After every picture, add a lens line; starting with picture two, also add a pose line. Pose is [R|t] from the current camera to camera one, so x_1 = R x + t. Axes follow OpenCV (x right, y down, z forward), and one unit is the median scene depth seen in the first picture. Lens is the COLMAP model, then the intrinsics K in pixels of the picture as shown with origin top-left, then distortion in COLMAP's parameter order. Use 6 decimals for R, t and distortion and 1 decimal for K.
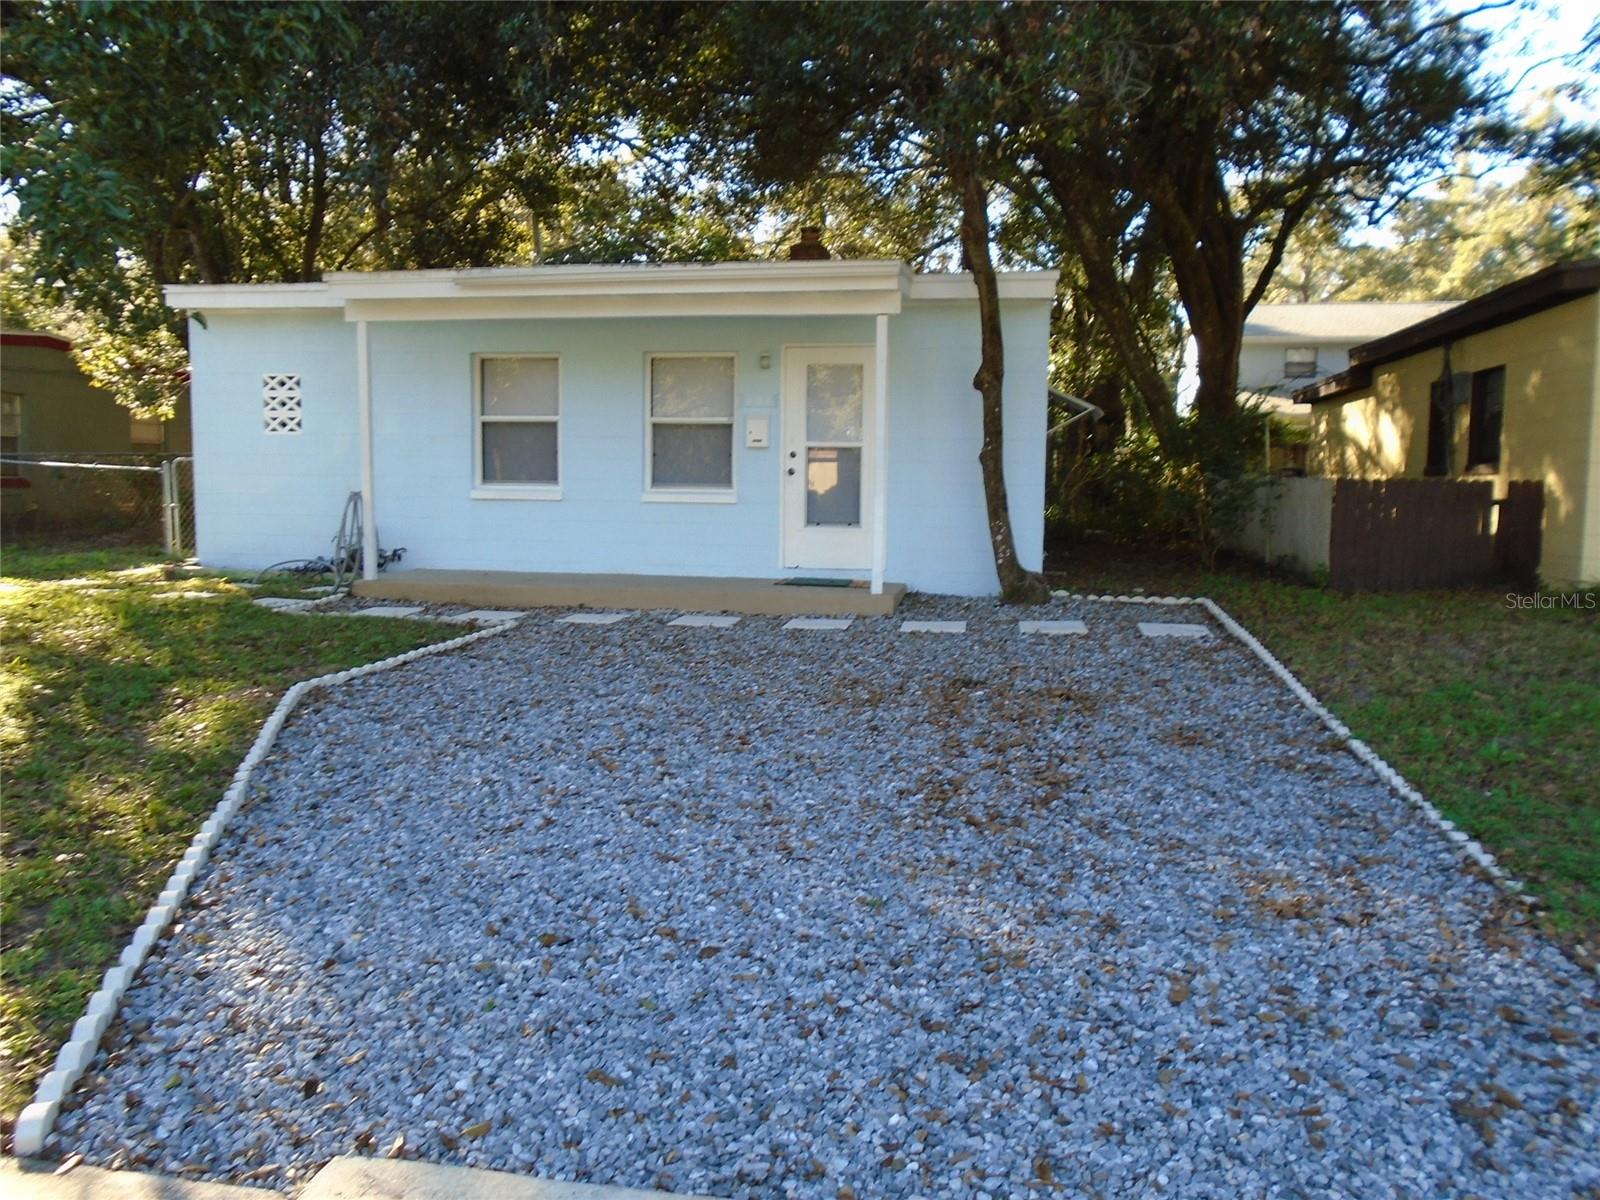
lens RADIAL K [[1218.1, 0, 783.4], [0, 1218.1, 599.0], [0, 0, 1]] dist [-0.020453, 0.012879]
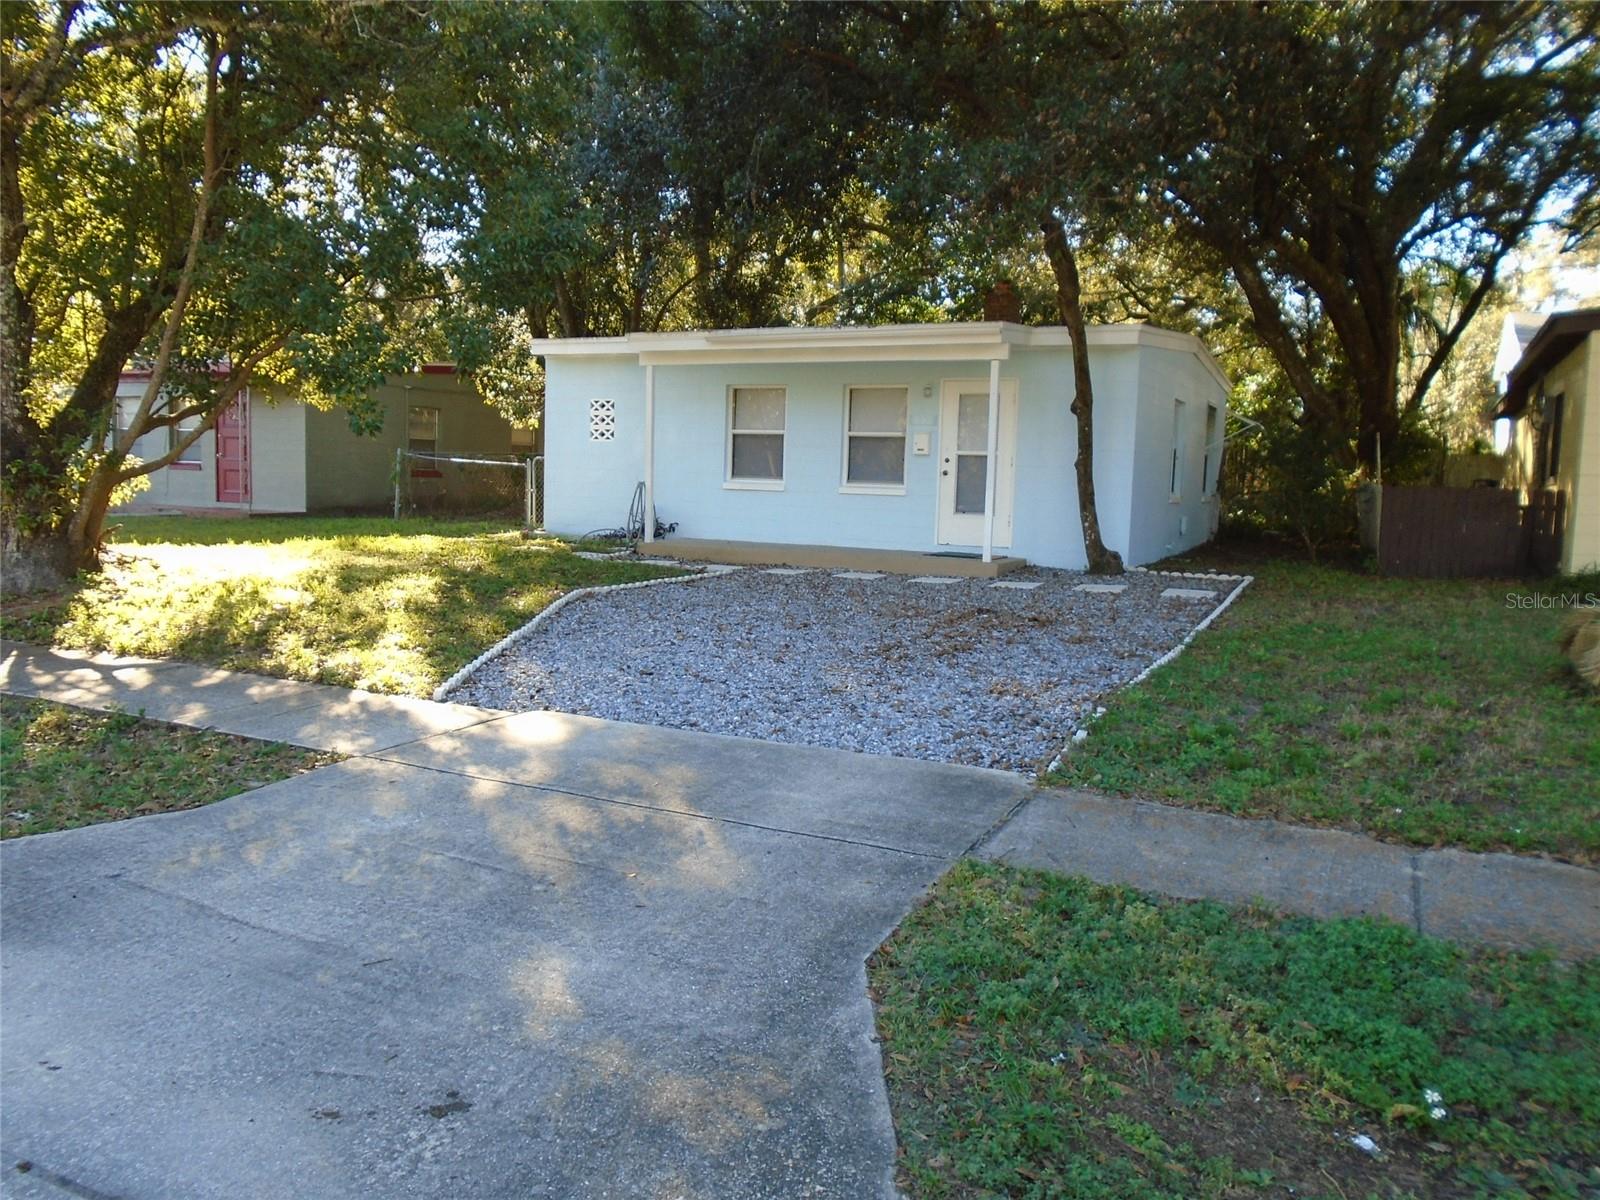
lens RADIAL K [[1189.9, 0, 770.0], [0, 1189.9, 599.6], [0, 0, 1]] dist [-0.045389, 0.002393]
pose [[0.959707, 0.044966, -0.277381, 0.187933], [-0.045076, 0.998966, 0.005982, 0.035656], [0.277363, 0.006762, 0.960741, -0.309892]]
